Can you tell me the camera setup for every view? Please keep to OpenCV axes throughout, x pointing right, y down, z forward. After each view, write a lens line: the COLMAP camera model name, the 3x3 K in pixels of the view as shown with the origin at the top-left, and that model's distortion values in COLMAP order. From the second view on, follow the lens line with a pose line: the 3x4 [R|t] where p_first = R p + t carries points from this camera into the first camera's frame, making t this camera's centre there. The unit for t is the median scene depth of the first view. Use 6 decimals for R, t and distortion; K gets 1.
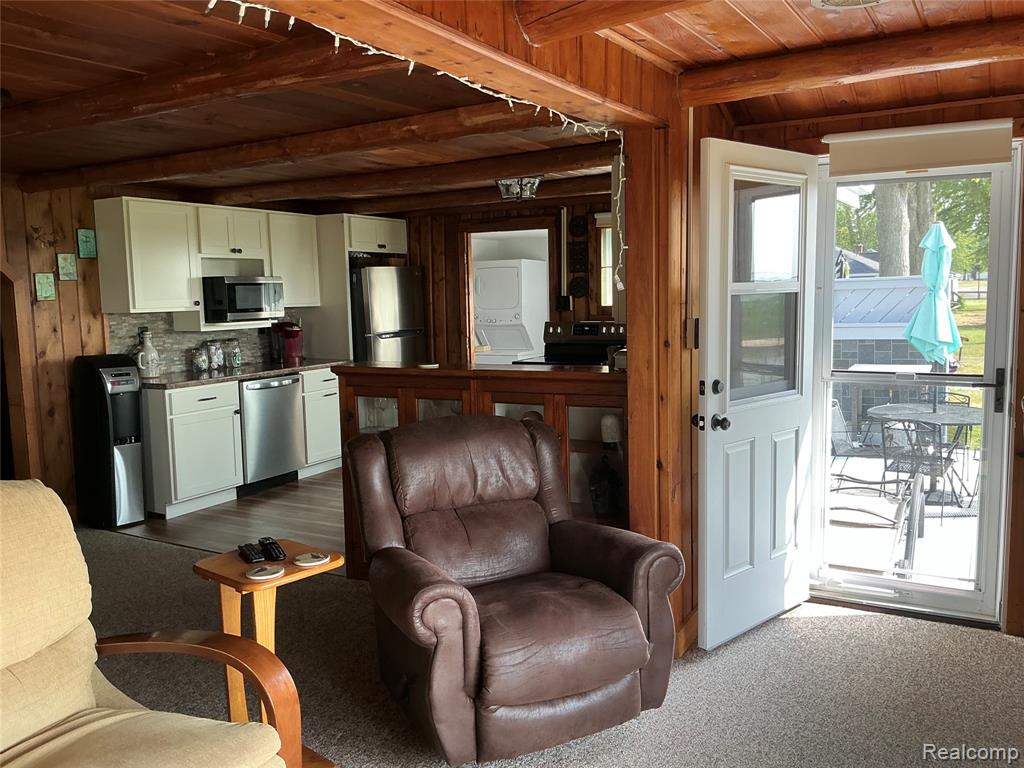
lens RADIAL K [[842.2, 0, 551.5], [0, 842.2, 383.5], [0, 0, 1]] dist [0.025855, -0.114414]
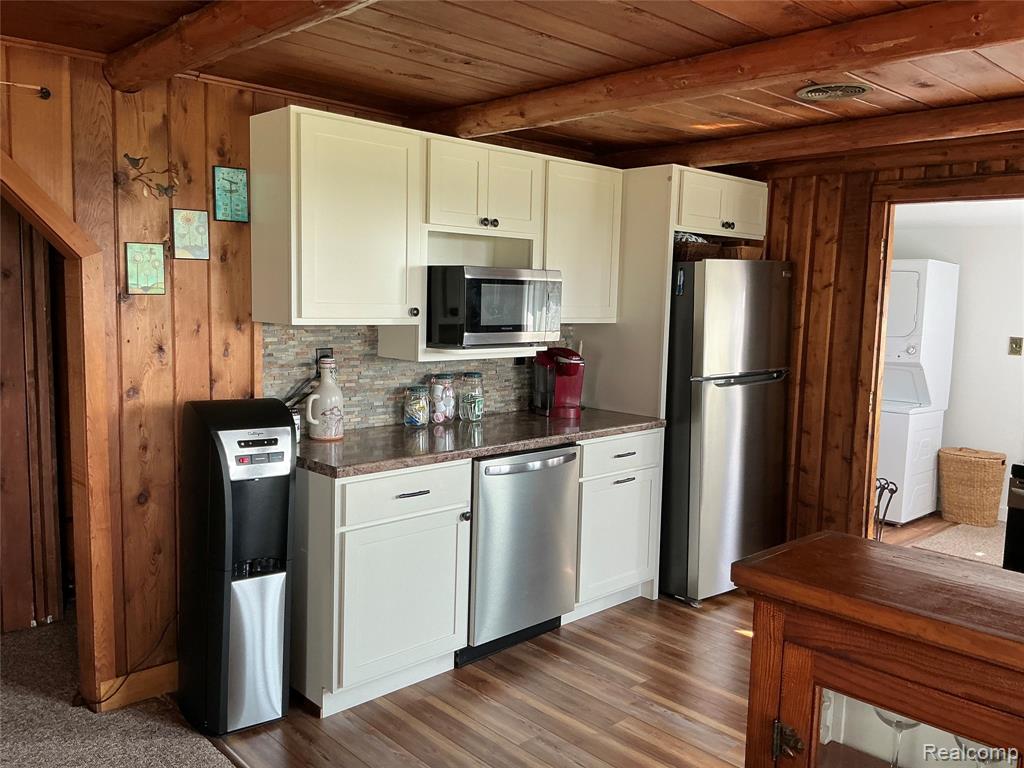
lens RADIAL K [[842.2, 0, 513.8], [0, 842.2, 384.5], [0, 0, 1]] dist [0.025855, -0.114414]
pose [[0.942953, 0.078025, -0.323653, -0.172333], [-0.080106, 0.996762, 0.006908, -0.055623], [0.323145, 0.019412, 0.946150, 0.488991]]
